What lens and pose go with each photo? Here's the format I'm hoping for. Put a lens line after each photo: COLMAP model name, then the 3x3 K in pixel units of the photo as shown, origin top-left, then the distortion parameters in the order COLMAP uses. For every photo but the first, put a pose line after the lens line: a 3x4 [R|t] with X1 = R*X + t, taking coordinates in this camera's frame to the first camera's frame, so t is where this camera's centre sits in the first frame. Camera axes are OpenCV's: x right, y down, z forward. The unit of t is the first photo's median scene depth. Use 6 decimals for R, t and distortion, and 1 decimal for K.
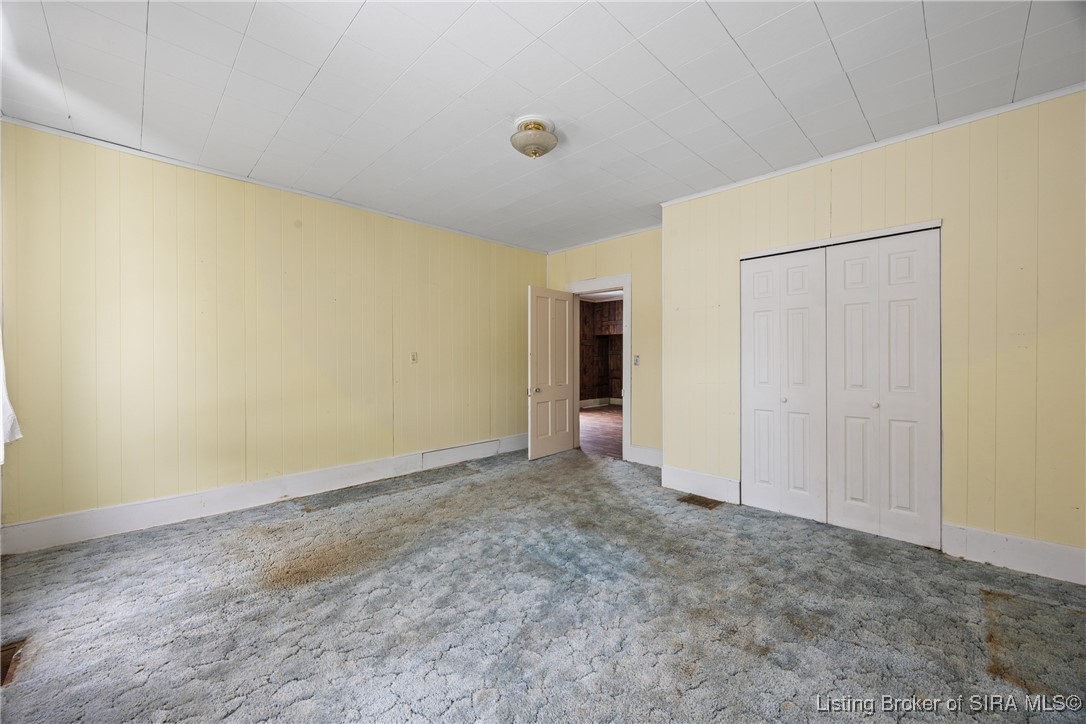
lens RADIAL K [[416.0, 0, 541.6], [0, 416.0, 357.9], [0, 0, 1]] dist [0.000132, 0.001223]
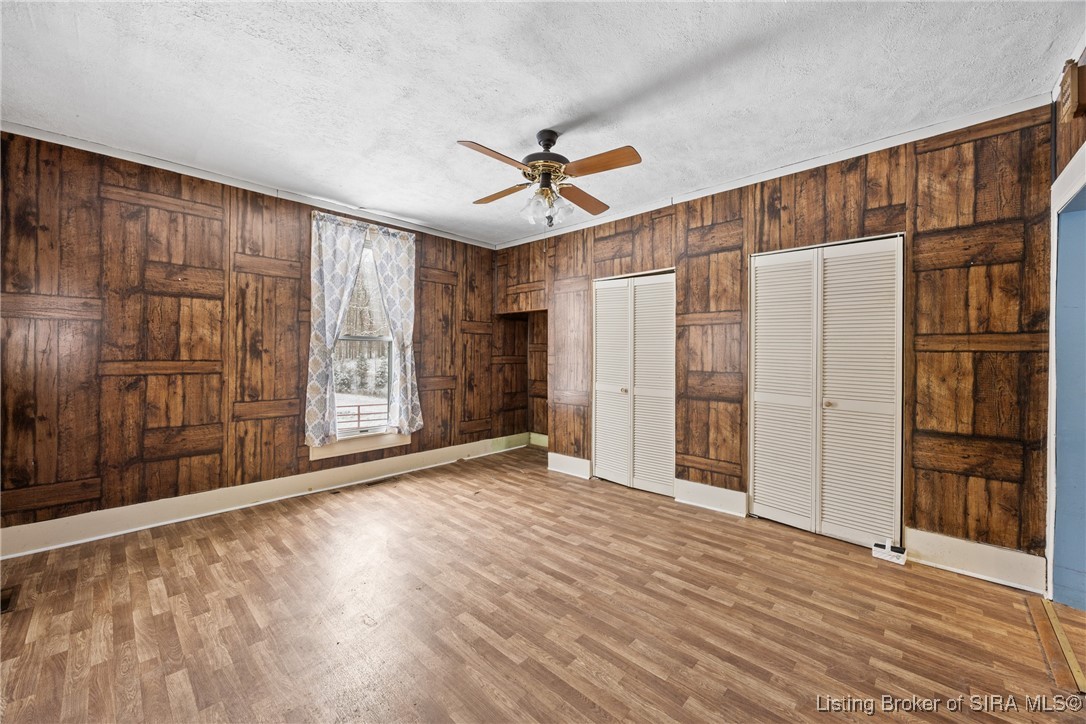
lens RADIAL K [[416.0, 0, 543.8], [0, 416.0, 359.0], [0, 0, 1]] dist [0.000132, 0.001223]
pose [[0.999996, -0.000590, 0.002902, 0.185841], [0.000568, 0.999973, 0.007315, -0.002285], [-0.002906, -0.007313, 0.999969, 0.482812]]
